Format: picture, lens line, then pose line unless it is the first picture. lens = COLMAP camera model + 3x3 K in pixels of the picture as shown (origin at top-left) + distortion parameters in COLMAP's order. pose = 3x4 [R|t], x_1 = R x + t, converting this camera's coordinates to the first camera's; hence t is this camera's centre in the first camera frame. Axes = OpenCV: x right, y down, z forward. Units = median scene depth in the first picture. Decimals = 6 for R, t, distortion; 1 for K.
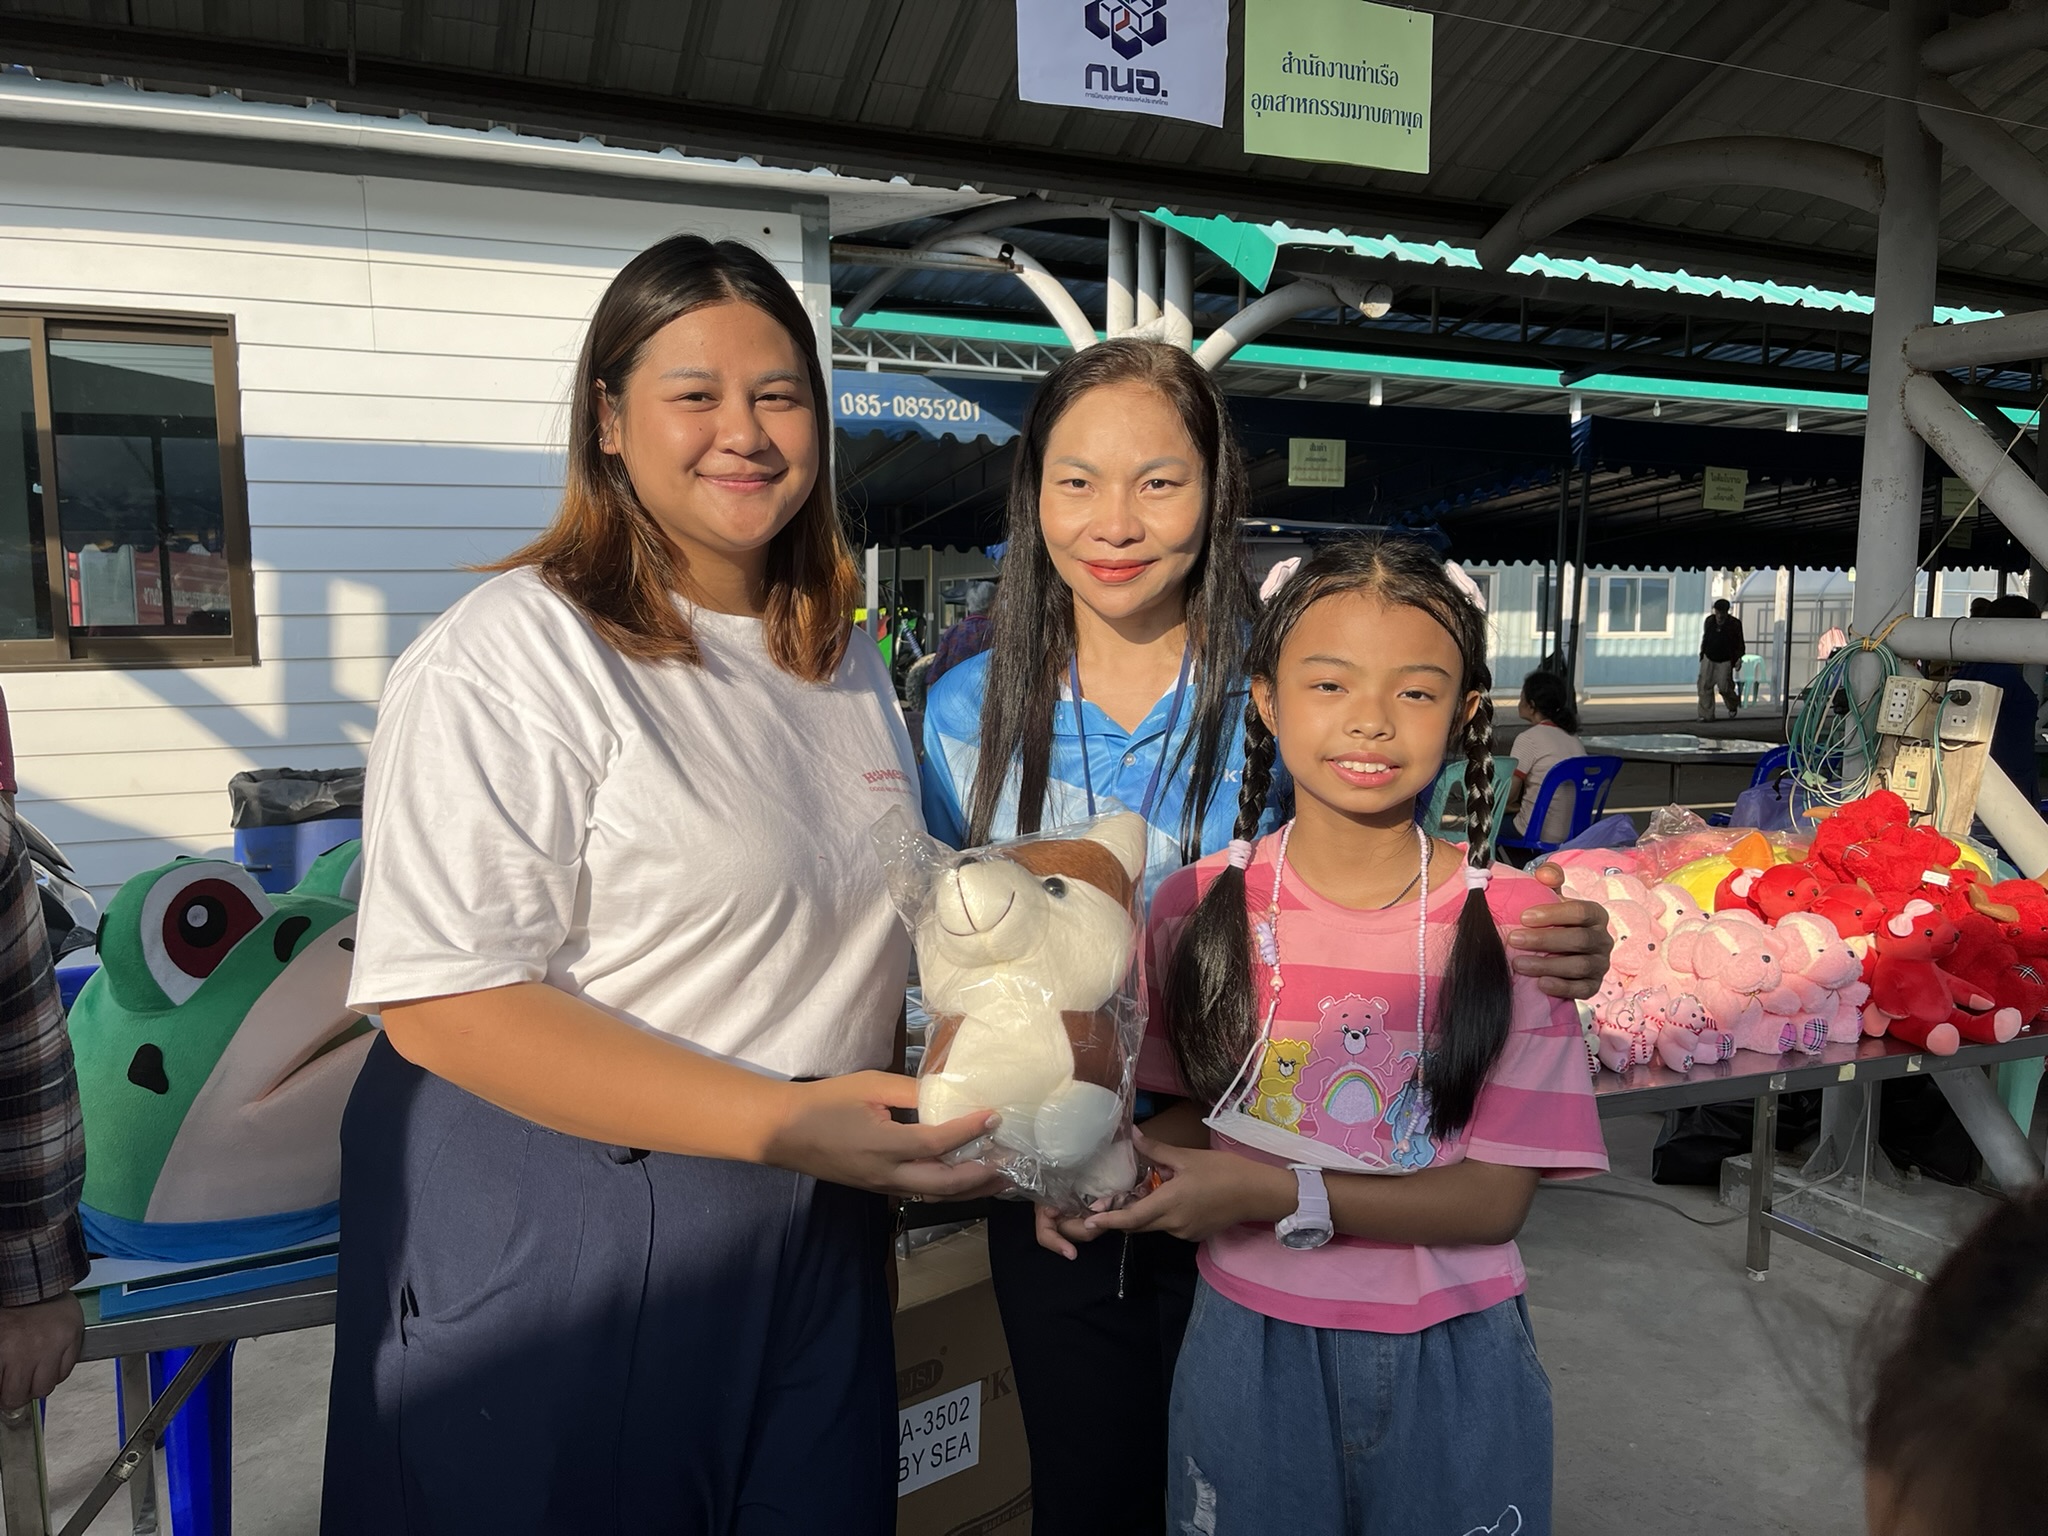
lens RADIAL K [[1524.6, 0, 1024.0], [0, 1524.6, 768.0], [0, 0, 1]] dist [0.180938, -0.226325]
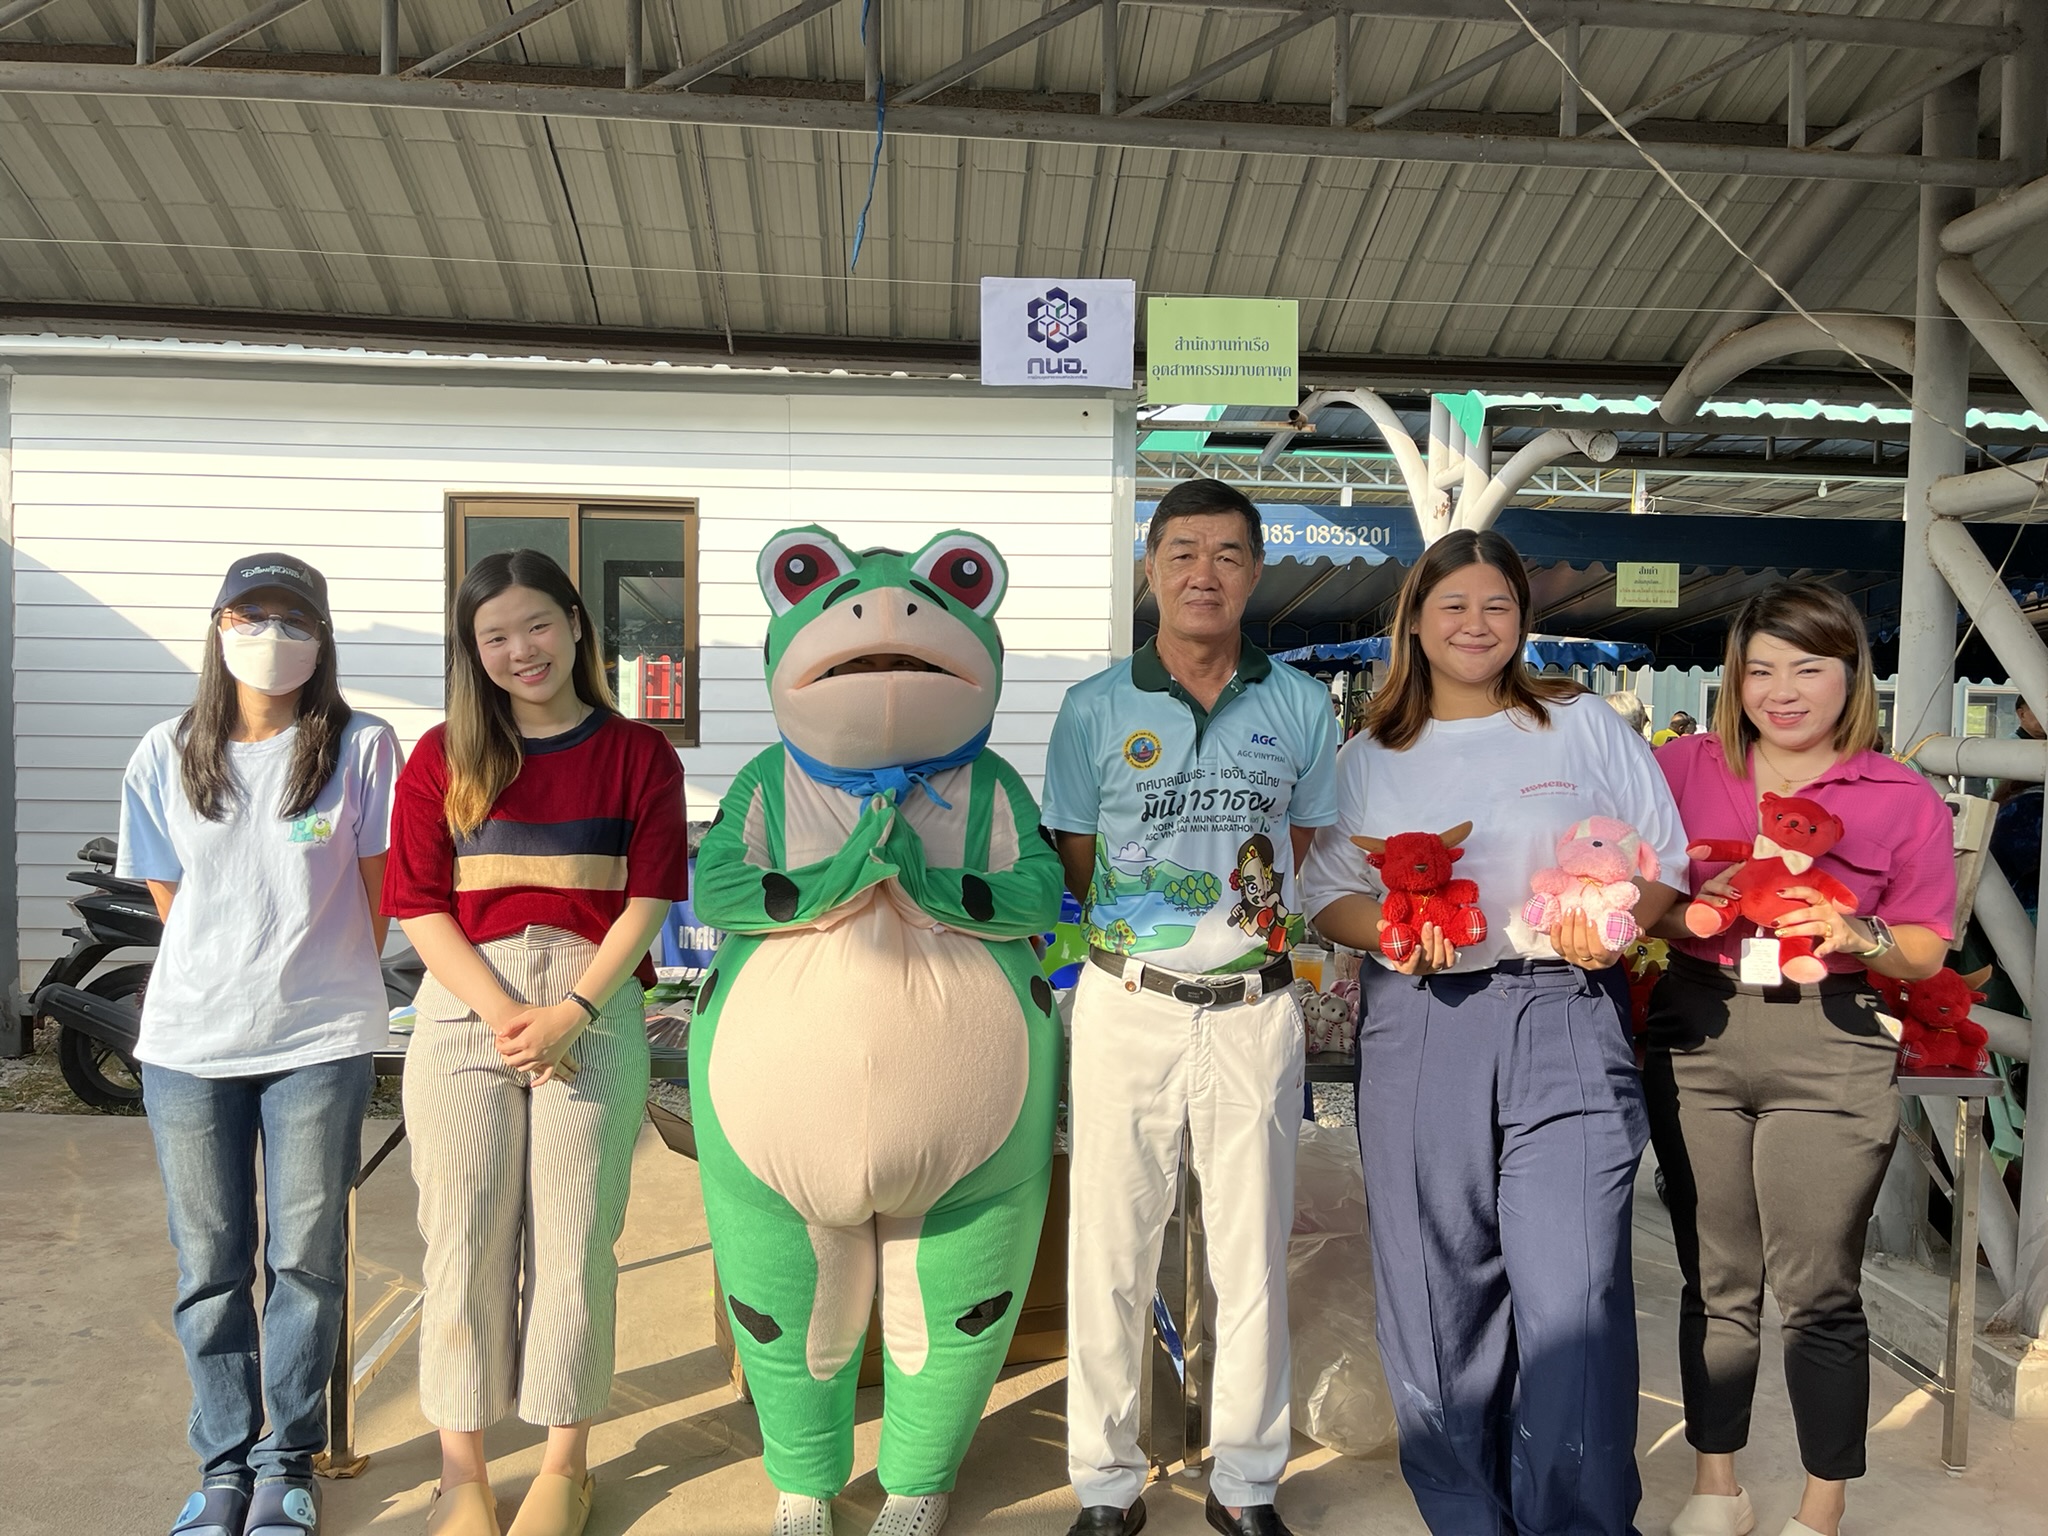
lens RADIAL K [[1524.6, 0, 1024.0], [0, 1524.6, 768.0], [0, 0, 1]] dist [0.180938, -0.226325]
pose [[0.941101, 0.033132, -0.336499, 0.342915], [-0.057946, 0.996268, -0.063967, 0.034834], [0.333124, 0.079699, 0.939509, -0.252954]]
